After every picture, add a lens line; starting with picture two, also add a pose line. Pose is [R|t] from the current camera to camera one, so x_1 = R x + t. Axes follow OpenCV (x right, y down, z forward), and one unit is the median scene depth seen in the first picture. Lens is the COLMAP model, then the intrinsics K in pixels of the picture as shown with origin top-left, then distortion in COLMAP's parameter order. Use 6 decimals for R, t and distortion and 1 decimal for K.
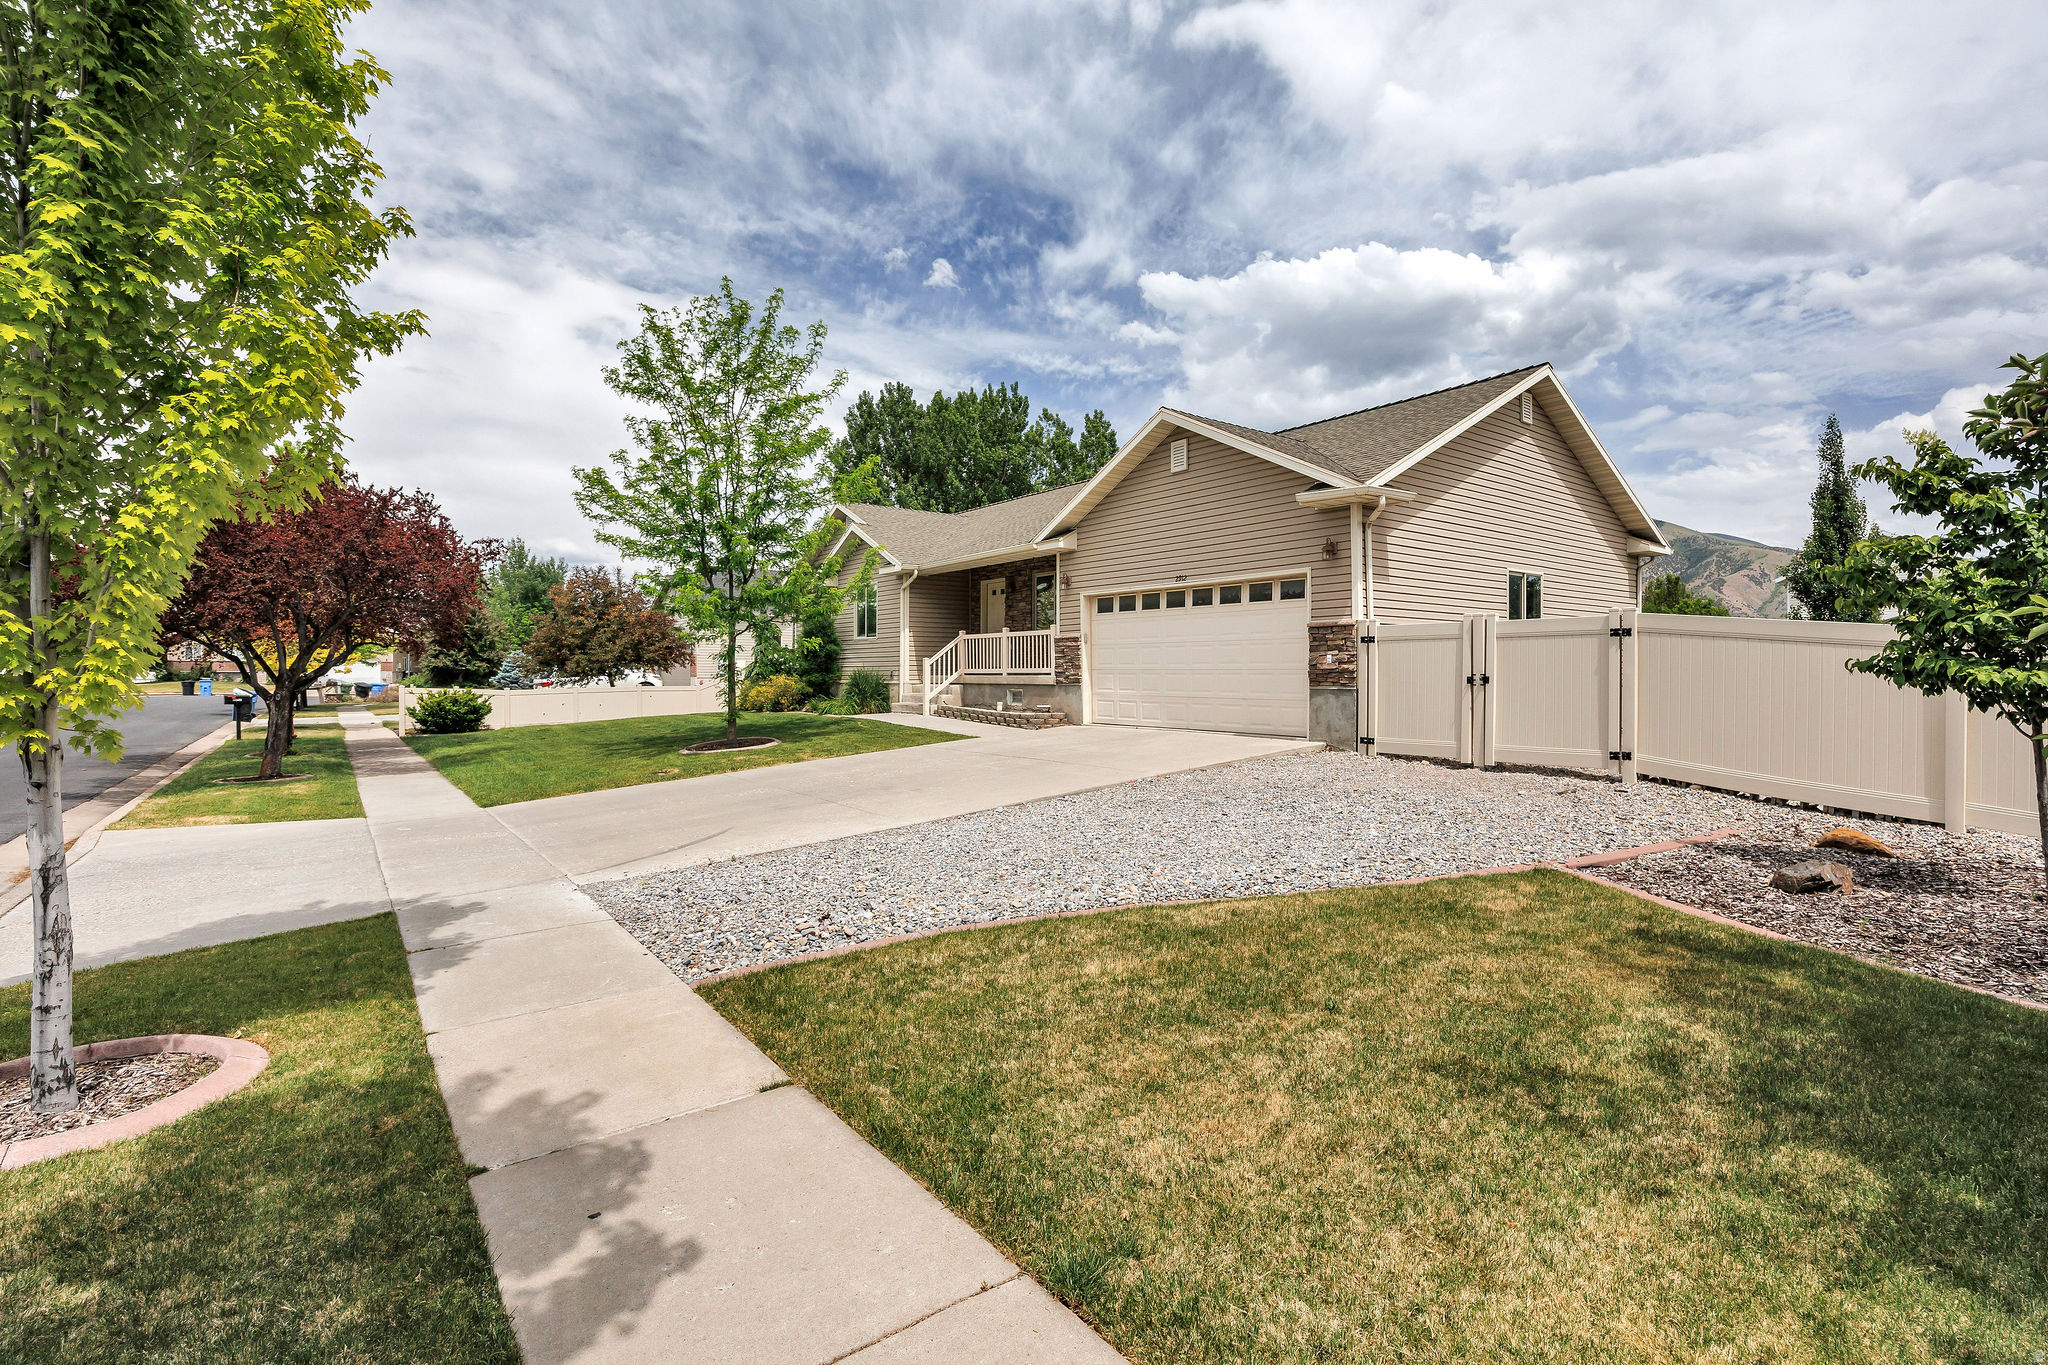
lens RADIAL K [[942.4, 0, 1019.1], [0, 942.4, 675.9], [0, 0, 1]] dist [-0.000621, 0.000123]
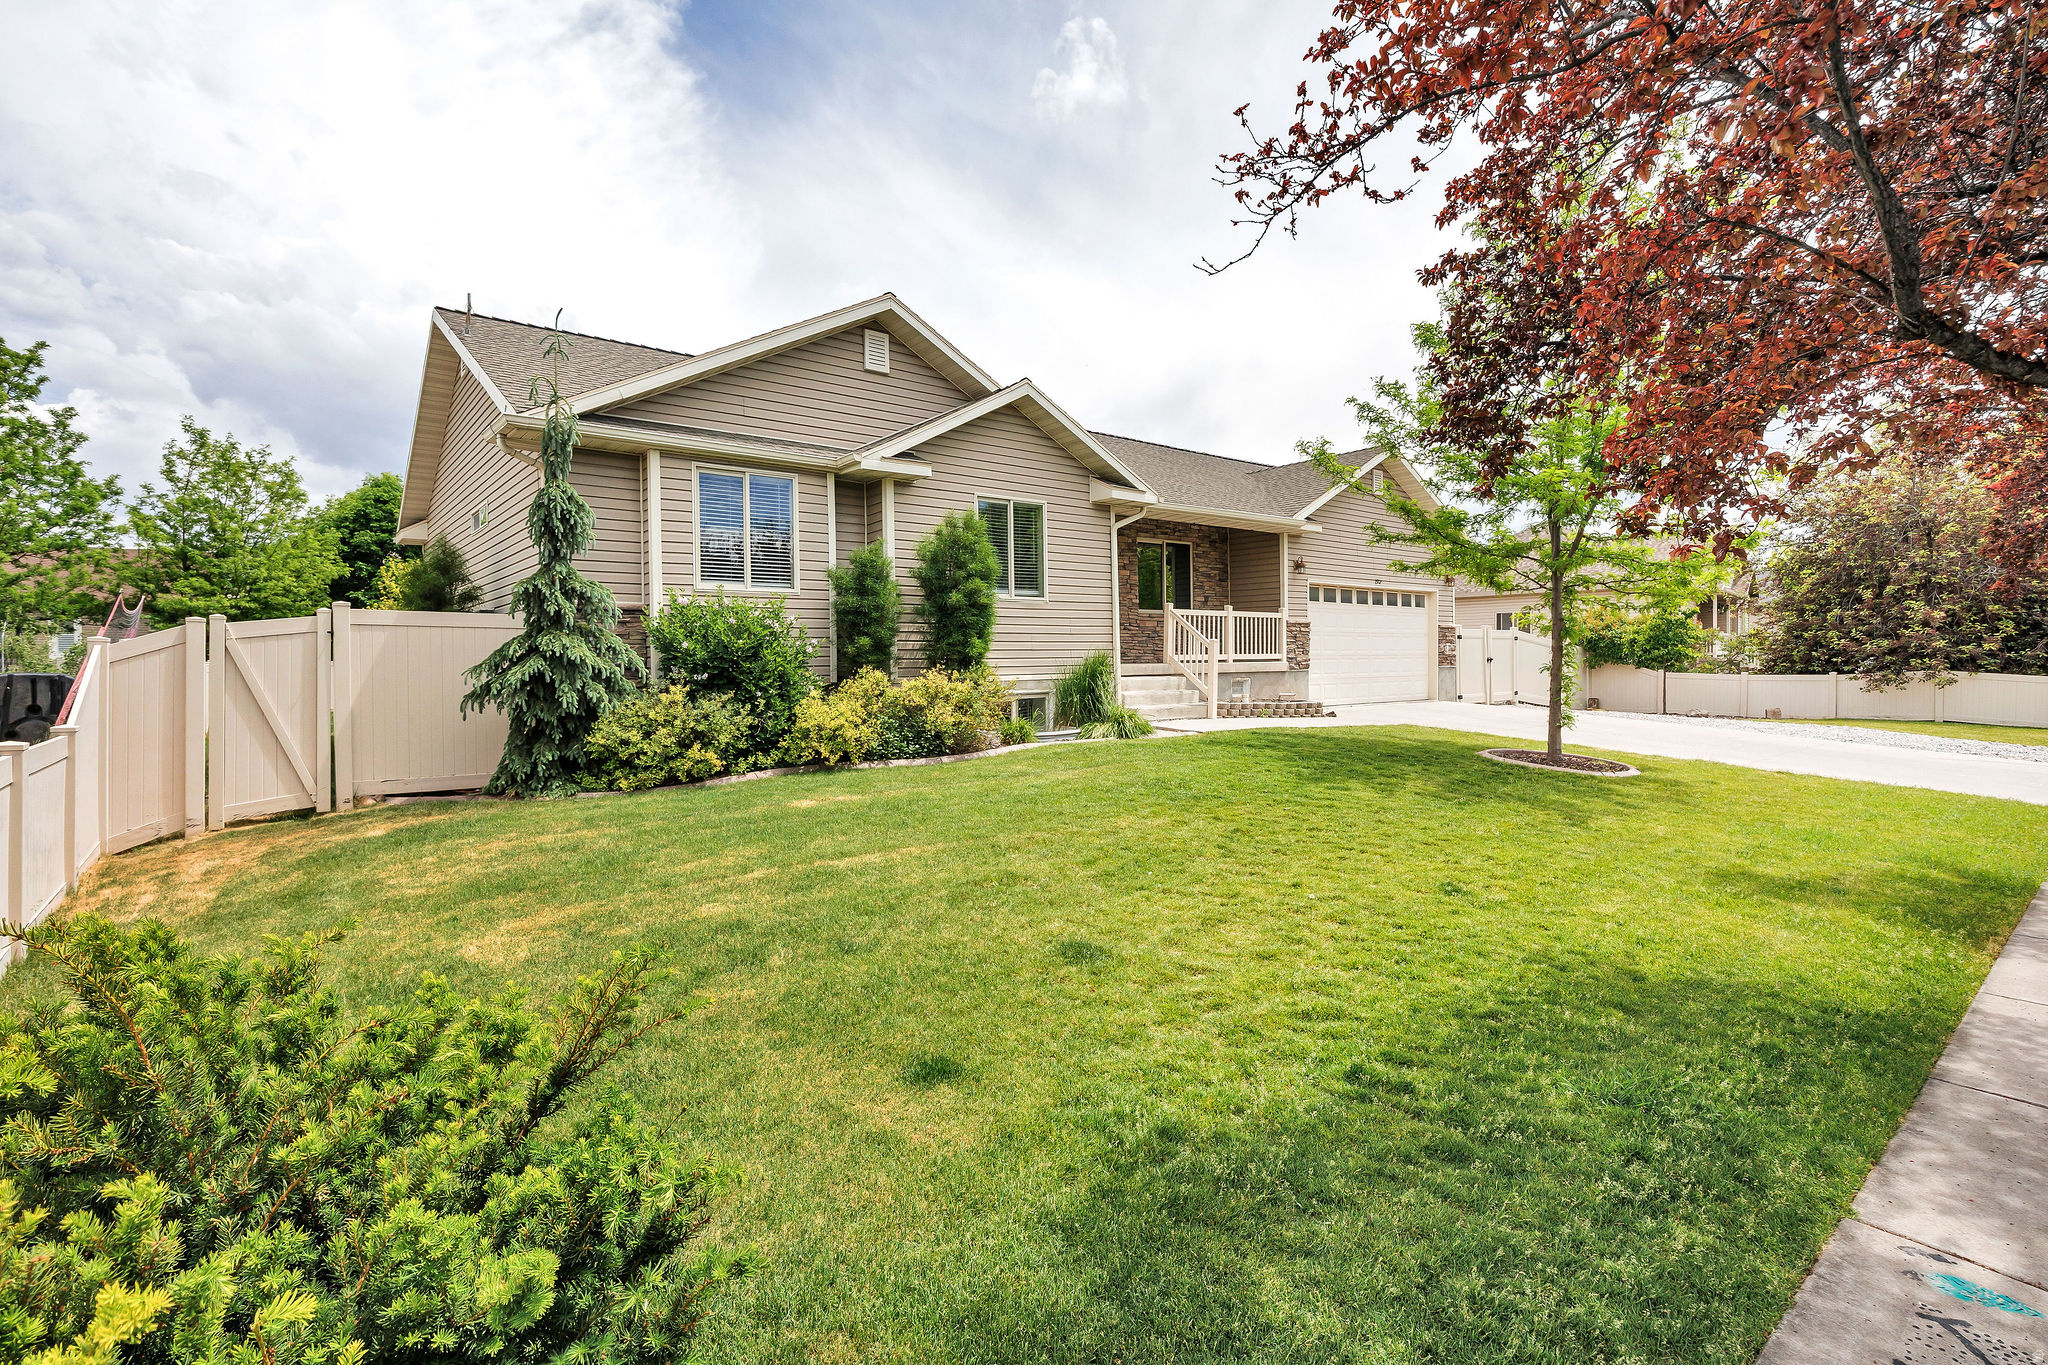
lens RADIAL K [[942.4, 0, 1019.1], [0, 942.4, 675.9], [0, 0, 1]] dist [-0.000621, 0.000123]
pose [[-0.033702, -0.020204, 0.999228, -0.946040], [0.010049, 0.999738, 0.020554, -0.008339], [-0.999381, 0.010734, -0.033491, 1.354431]]
